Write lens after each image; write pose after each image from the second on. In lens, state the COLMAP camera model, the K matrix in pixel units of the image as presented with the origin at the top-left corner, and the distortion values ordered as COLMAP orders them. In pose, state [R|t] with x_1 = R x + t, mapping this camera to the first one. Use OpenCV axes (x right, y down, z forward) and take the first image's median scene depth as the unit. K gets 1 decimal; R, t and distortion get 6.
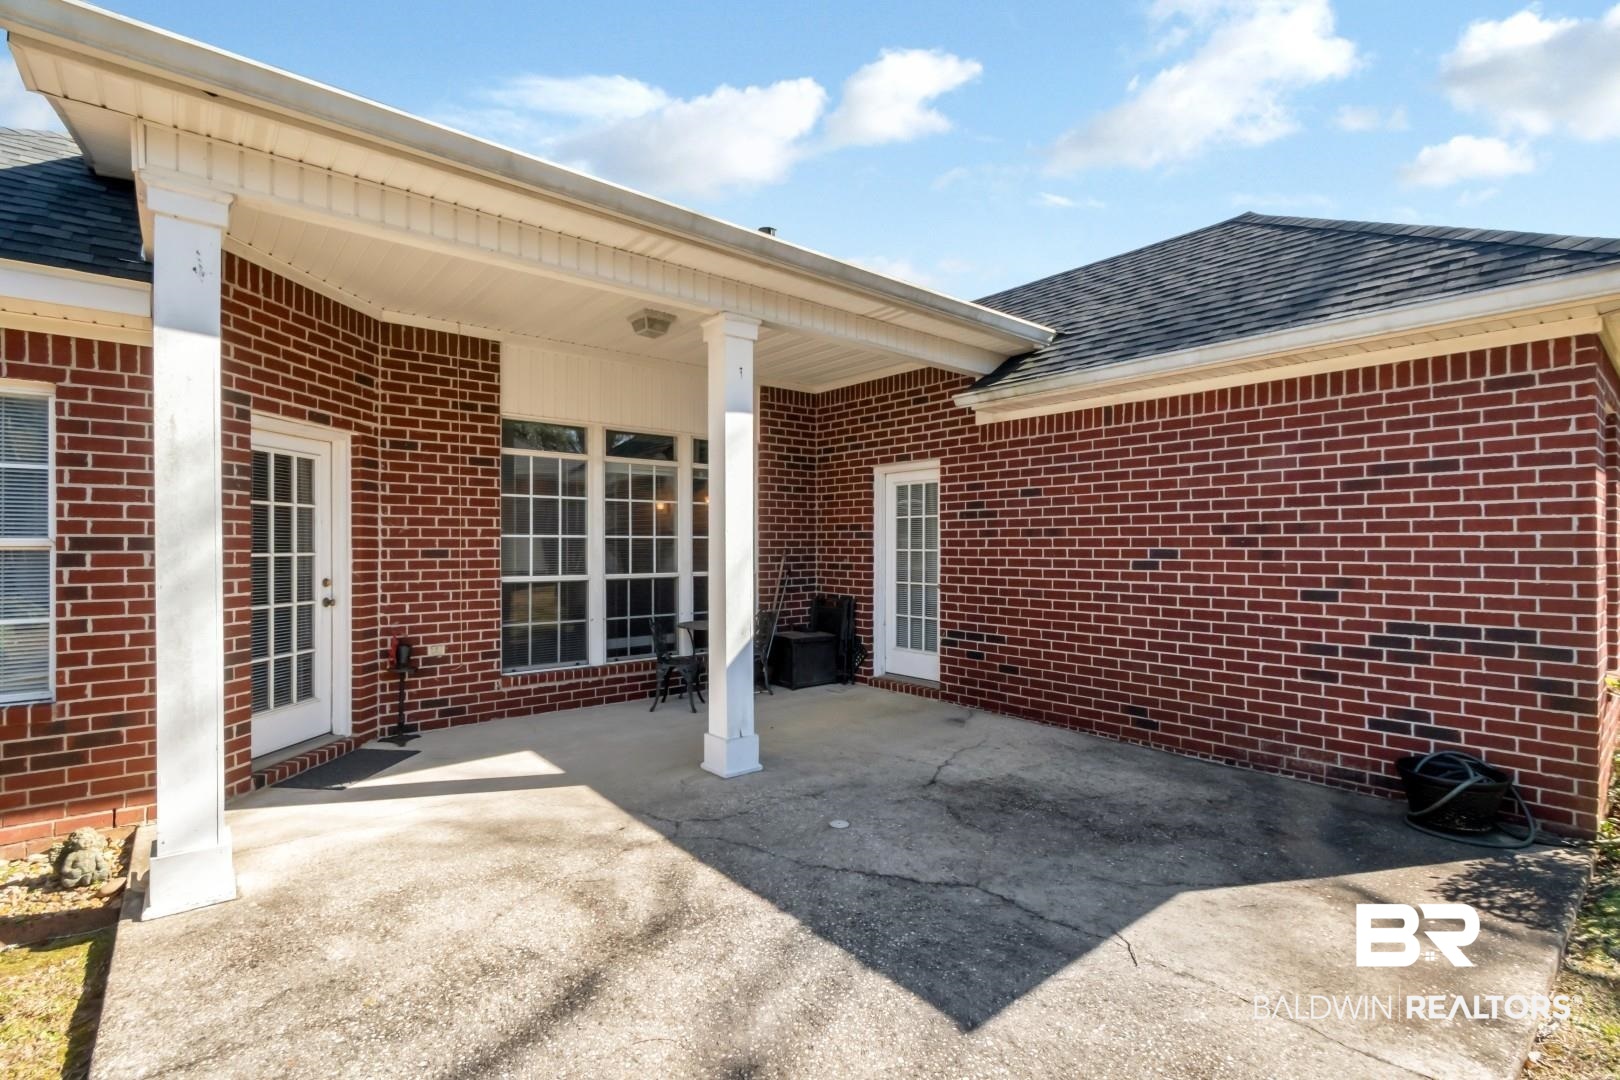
lens RADIAL K [[741.4, 0, 806.7], [0, 741.4, 543.8], [0, 0, 1]] dist [0.000837, -0.000793]
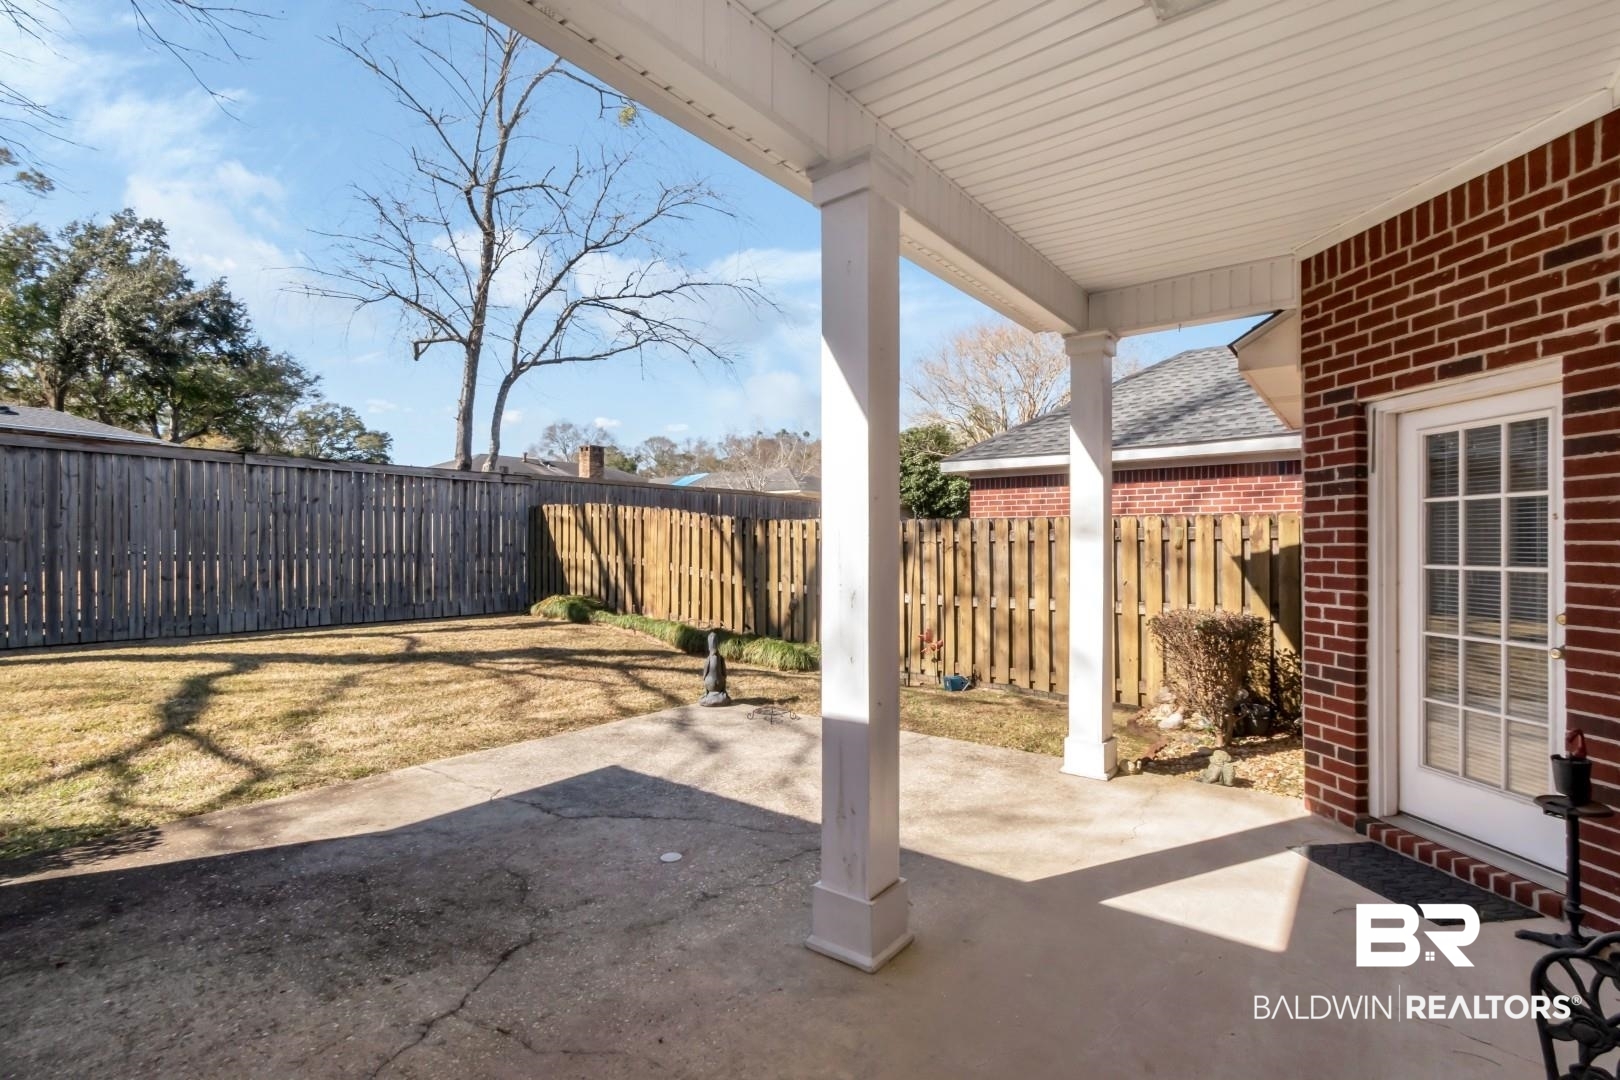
lens RADIAL K [[745.6, 0, 818.8], [0, 745.6, 547.1], [0, 0, 1]] dist [0.024158, -0.008633]
pose [[-0.972932, -0.000508, -0.231093, 0.051655], [-0.000415, 1.000000, -0.000450, -0.005766], [0.231093, -0.000342, -0.972932, 1.367350]]
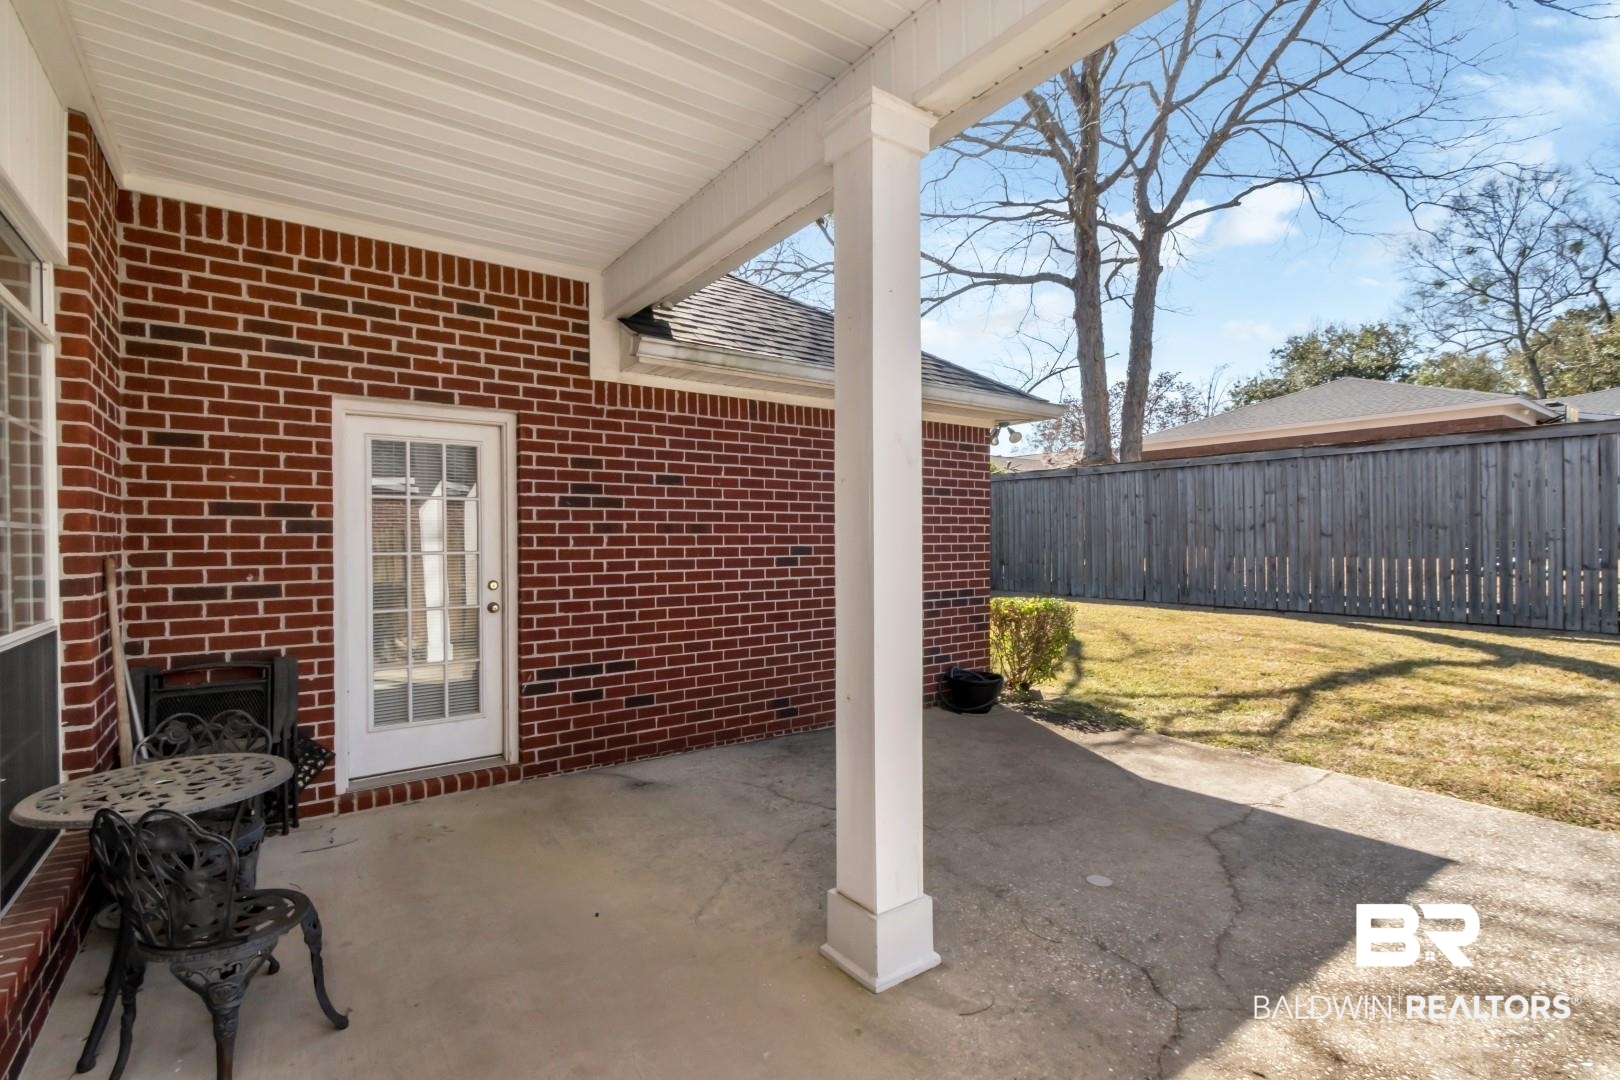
lens RADIAL K [[726.8, 0, 785.8], [0, 726.8, 543.5], [0, 0, 1]] dist [0.007898, -0.000281]
pose [[0.091802, -0.005042, 0.995765, -0.550718], [0.006229, 0.999971, 0.004489, -0.000988], [-0.995758, 0.005790, 0.091830, 0.884934]]
